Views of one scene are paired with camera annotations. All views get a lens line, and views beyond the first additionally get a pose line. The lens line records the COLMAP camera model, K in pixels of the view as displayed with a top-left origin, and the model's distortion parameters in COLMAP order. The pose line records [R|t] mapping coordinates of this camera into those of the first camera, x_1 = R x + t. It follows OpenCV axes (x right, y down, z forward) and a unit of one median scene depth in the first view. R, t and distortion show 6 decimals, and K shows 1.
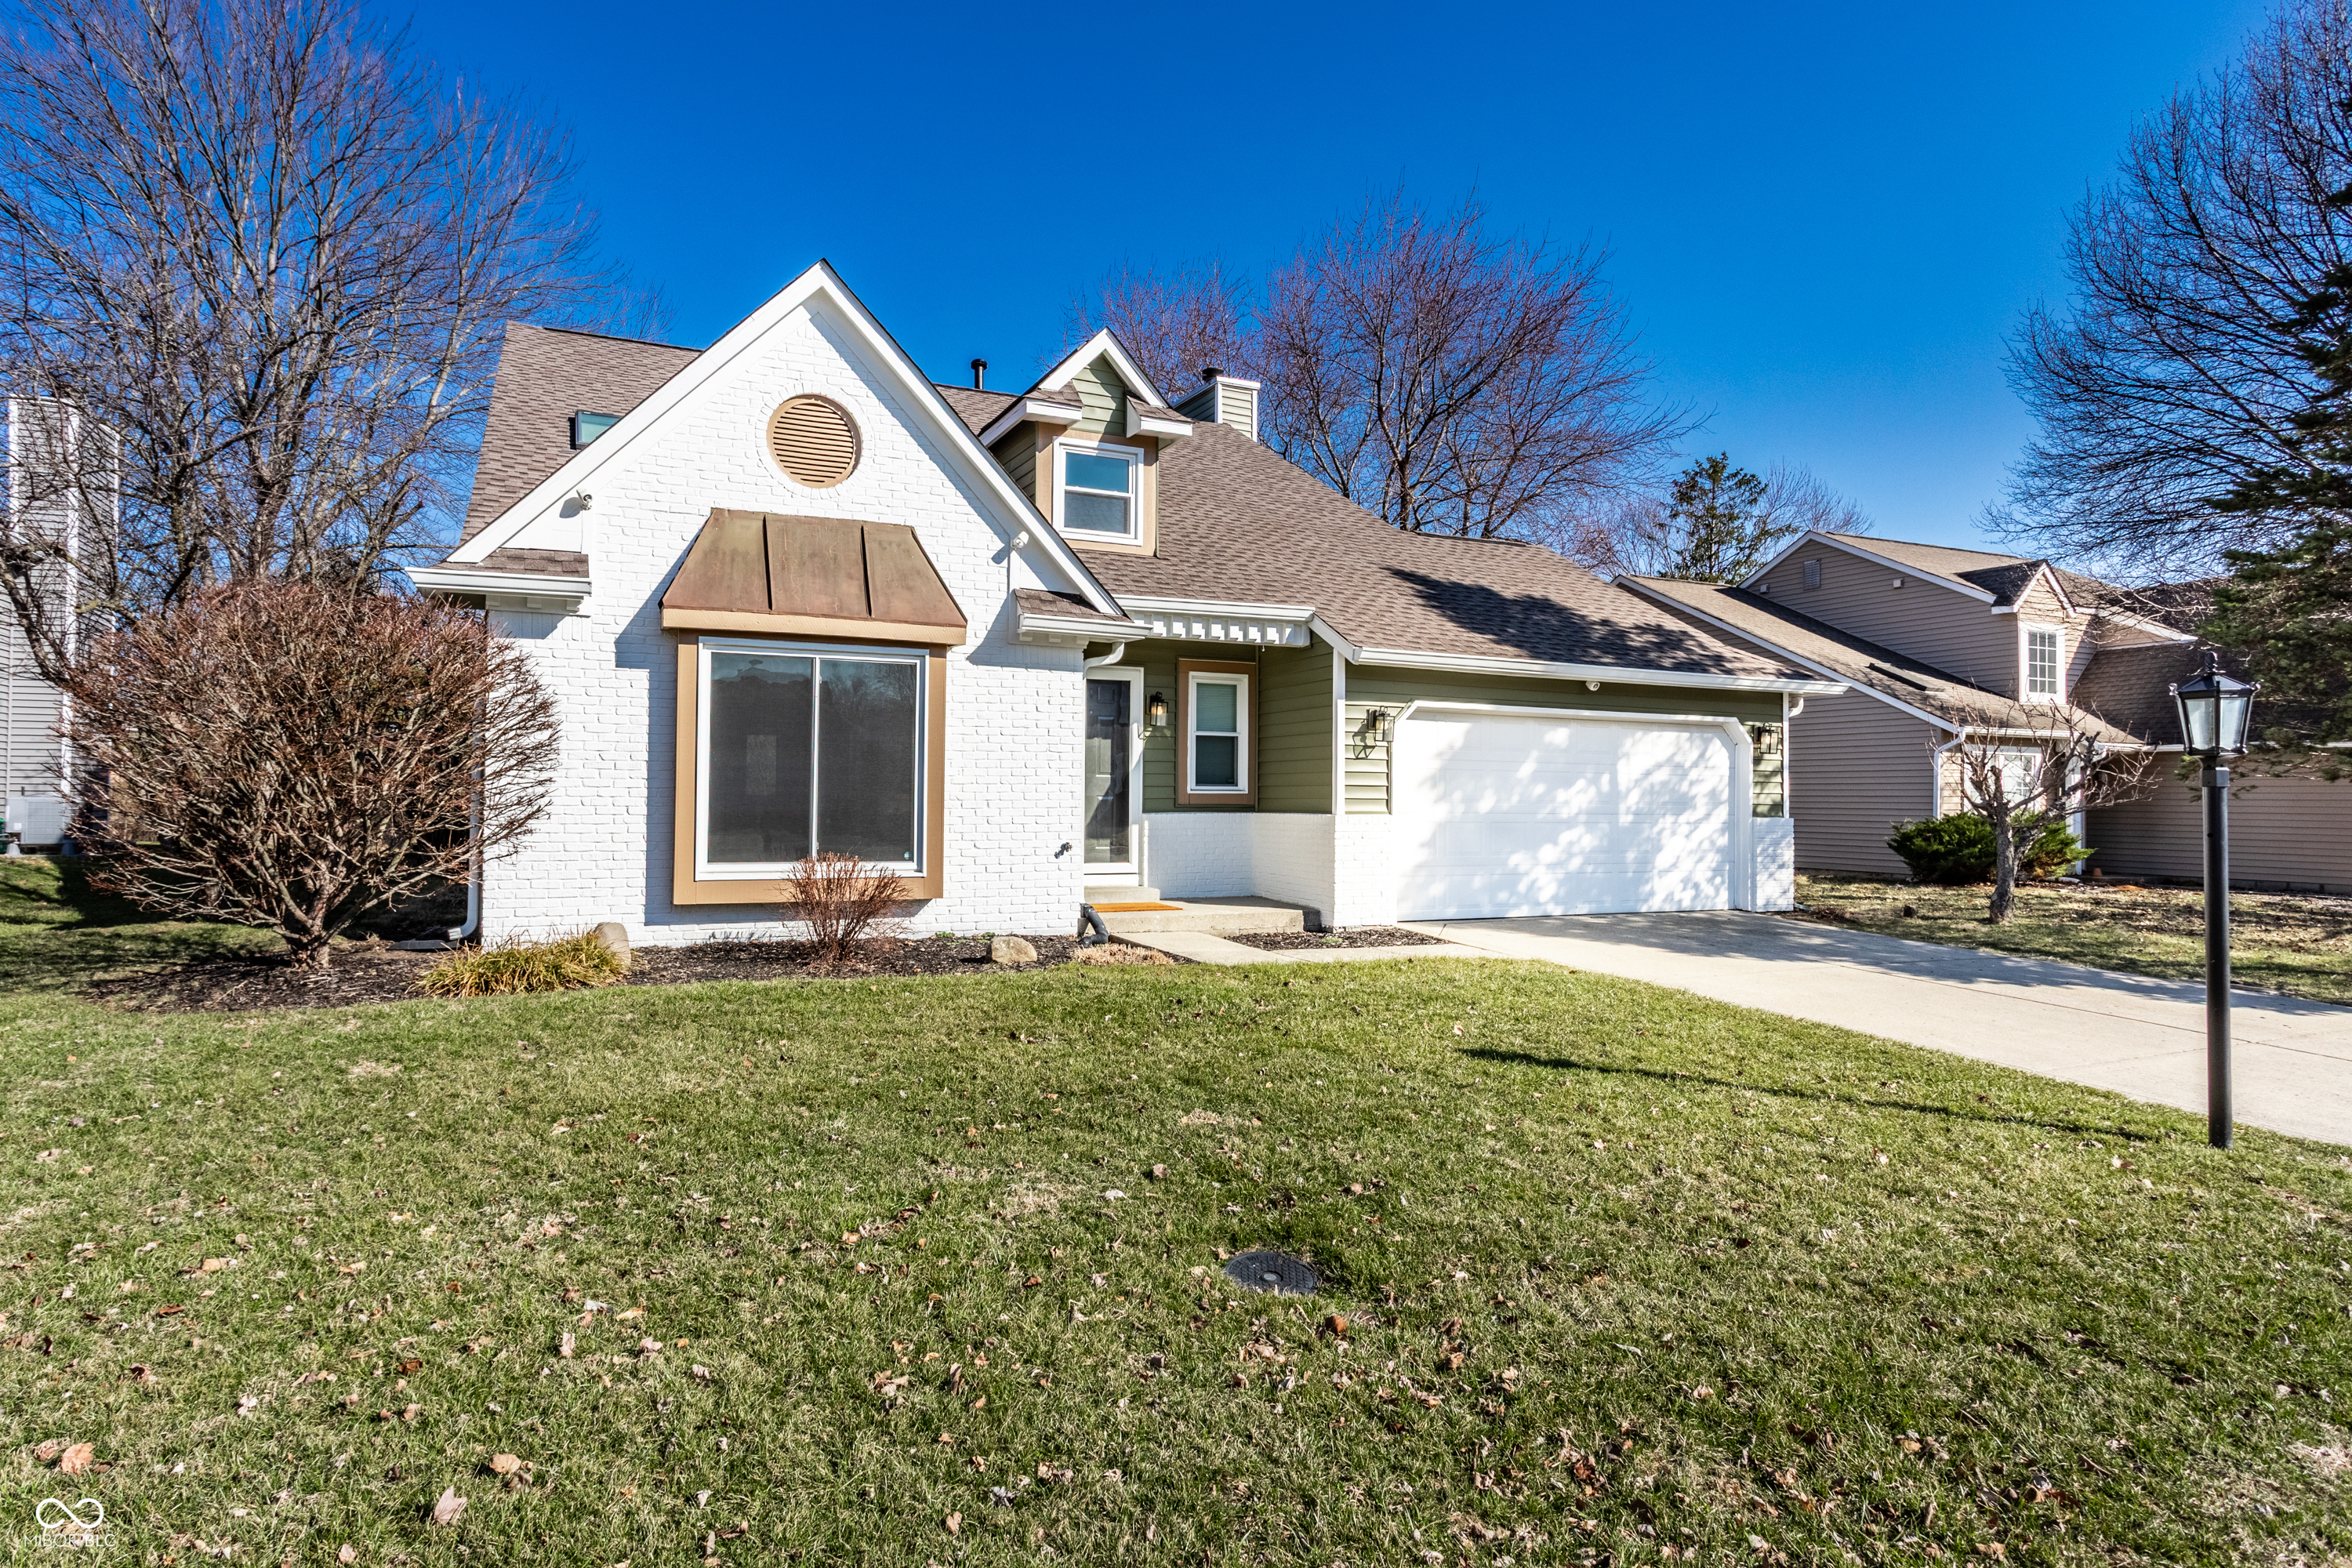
lens RADIAL K [[1194.3, 0, 1077.0], [0, 1194.3, 772.8], [0, 0, 1]] dist [-0.010012, -0.000245]
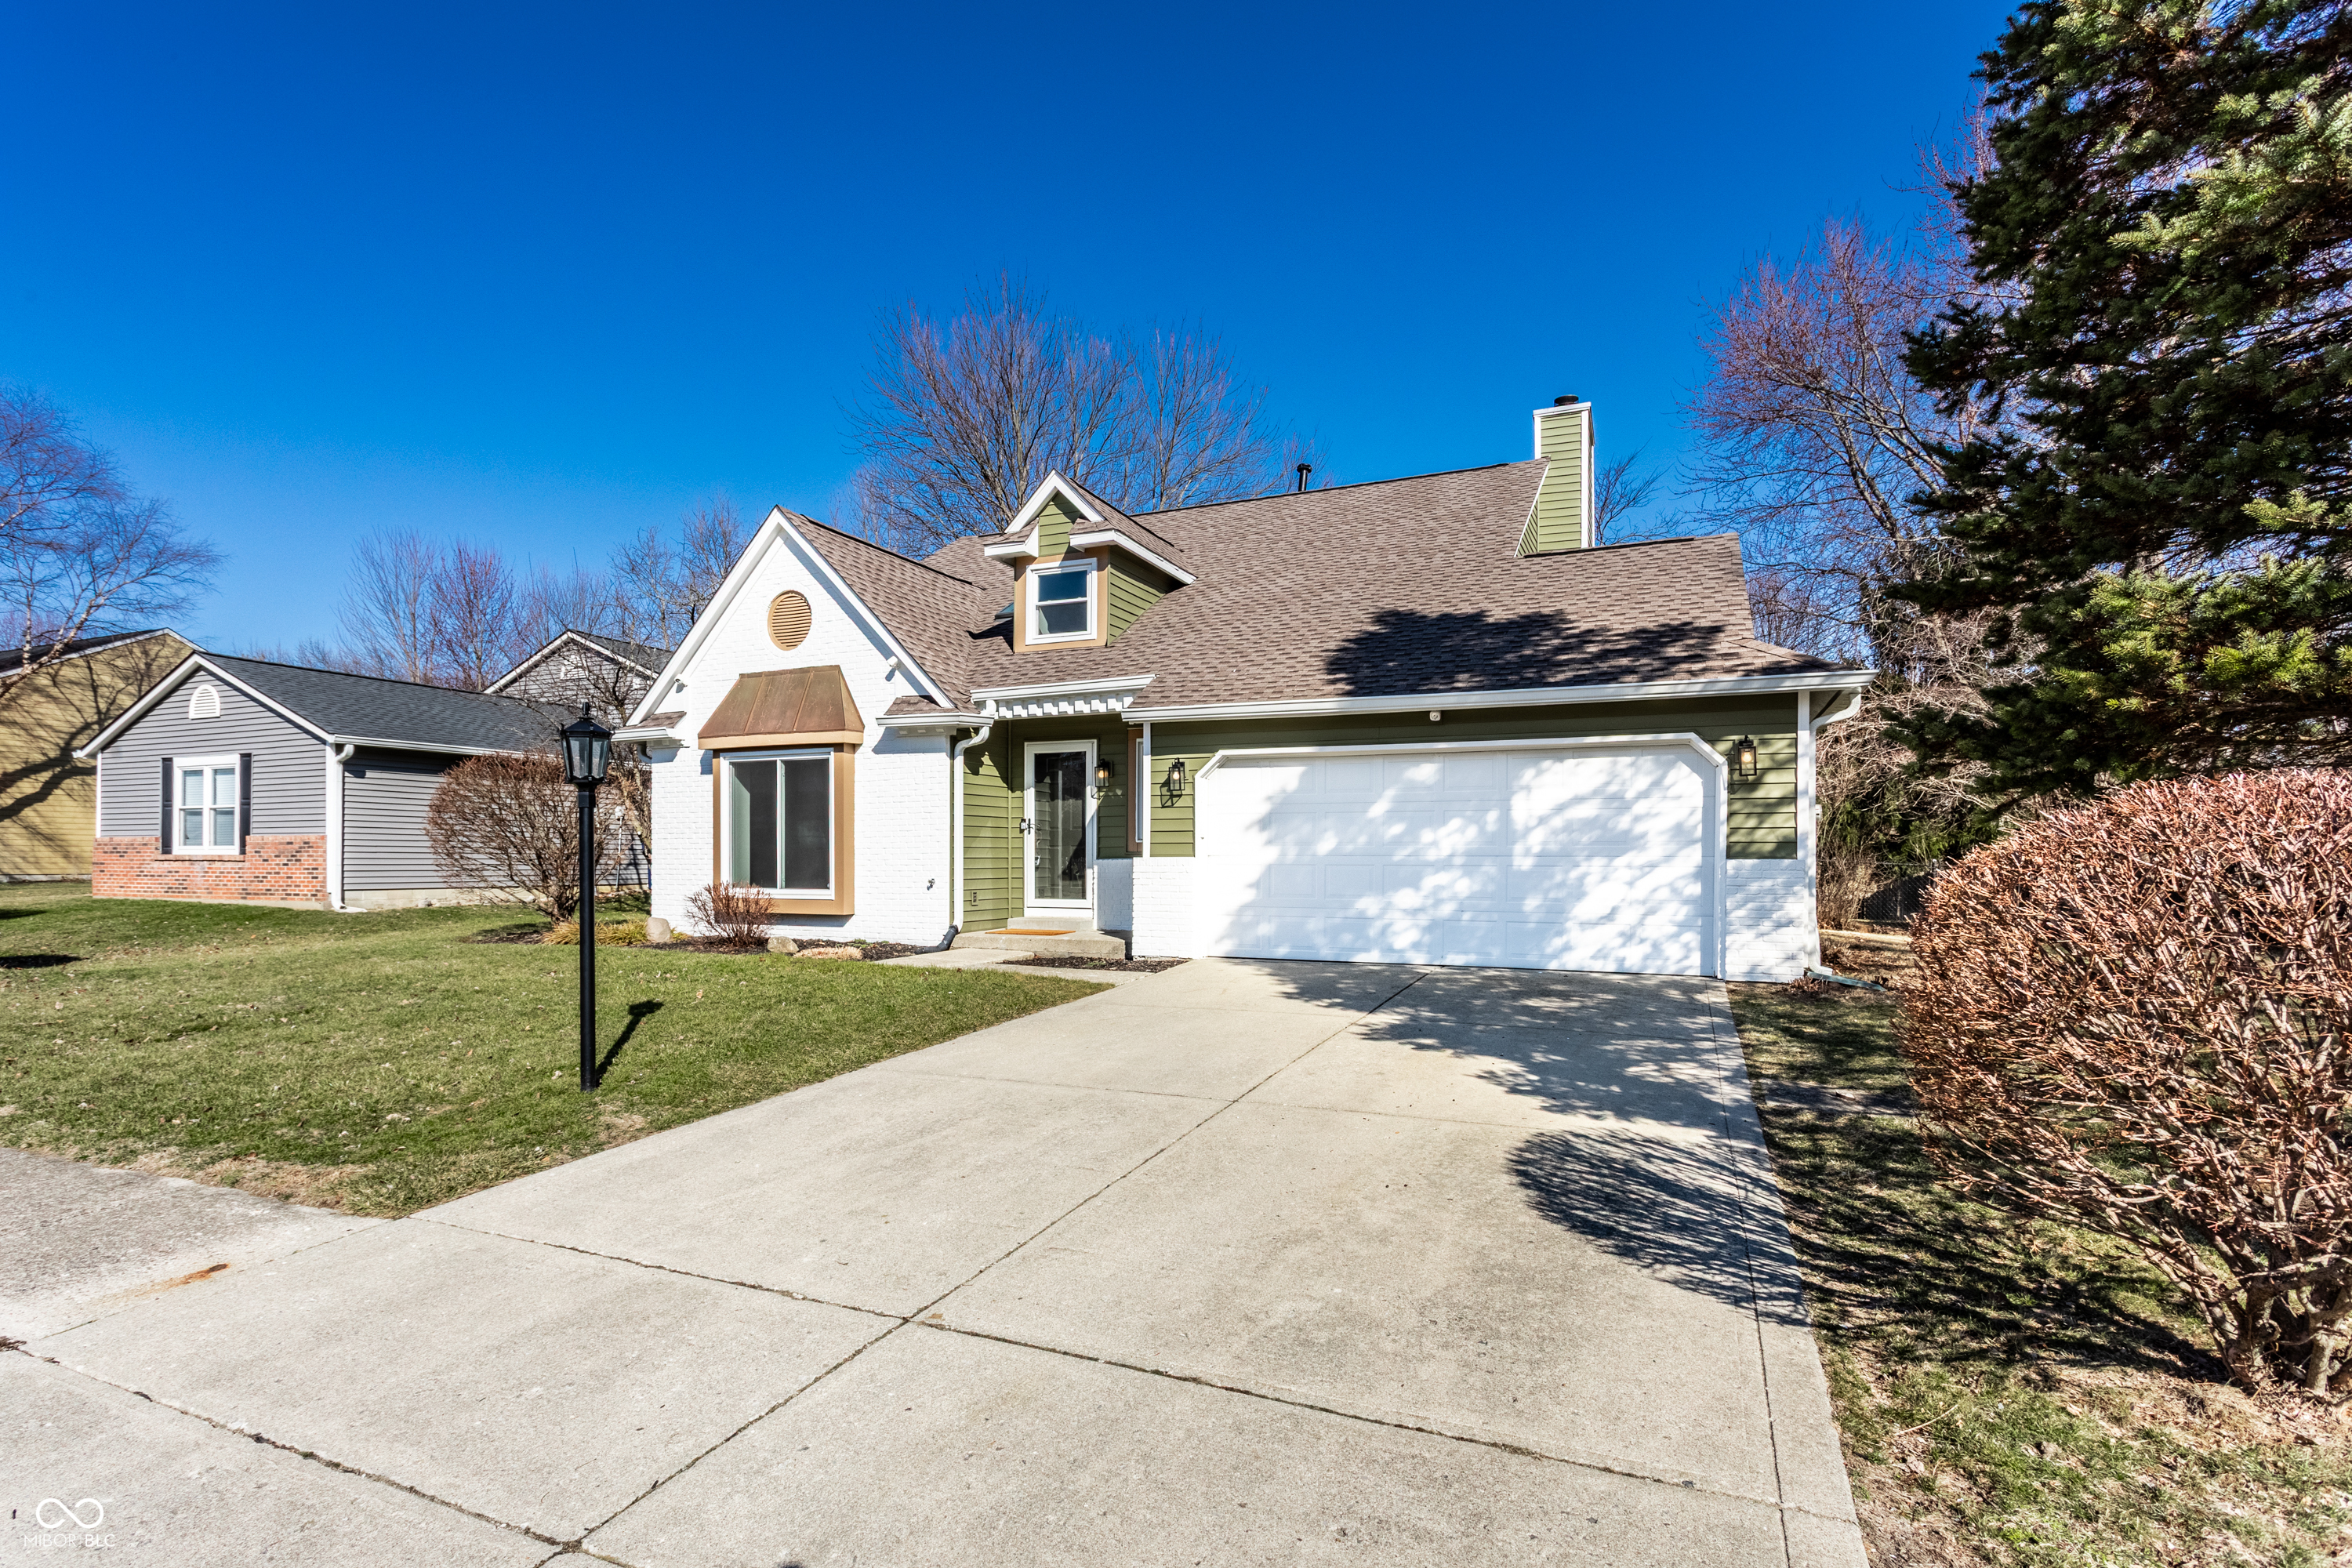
lens RADIAL K [[1129.5, 0, 1170.8], [0, 1129.5, 862.8], [0, 0, 1]] dist [-0.000630, -0.000112]
pose [[0.697526, -0.007273, -0.716523, 0.984030], [0.020320, 0.999747, 0.009634, 0.029781], [0.716271, -0.021280, 0.697497, 0.262137]]
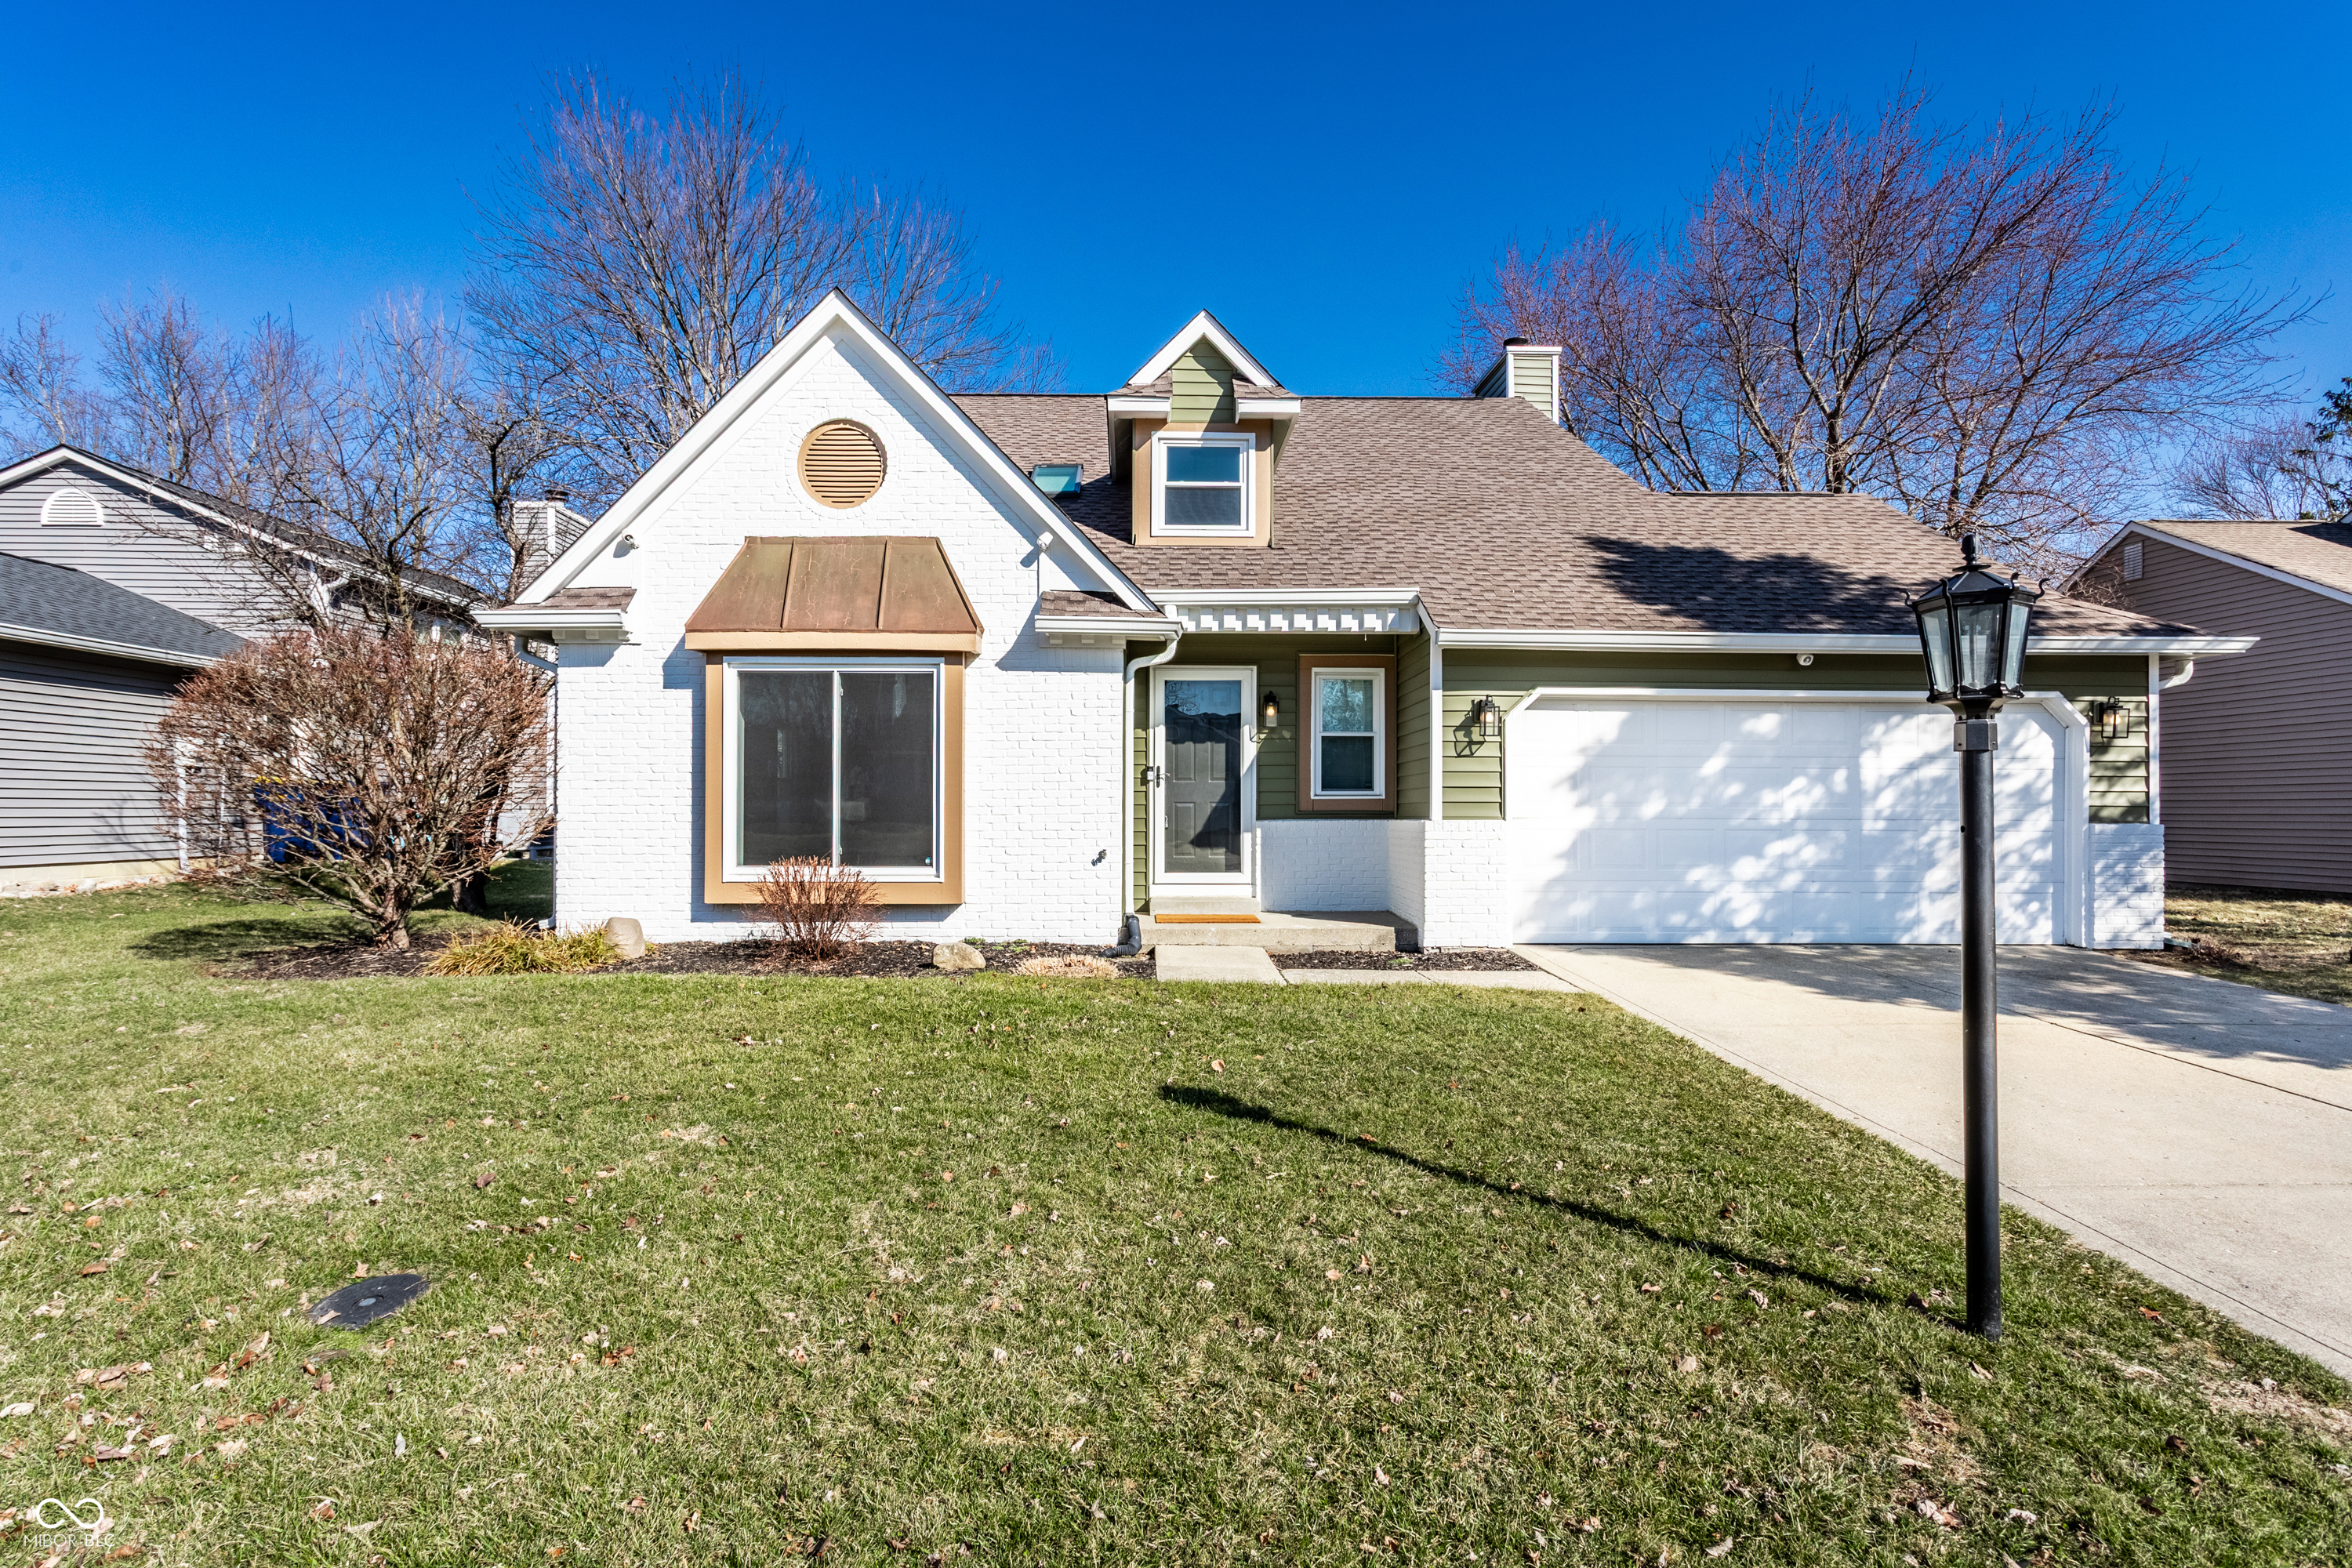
lens RADIAL K [[1159.6, 0, 1162.0], [0, 1159.6, 804.2], [0, 0, 1]] dist [-0.003544, -0.000389]
pose [[0.931870, -0.009356, -0.362673, 0.335958], [0.013907, 0.999854, 0.009940, 0.011390], [0.362527, -0.014306, 0.931864, 0.125114]]
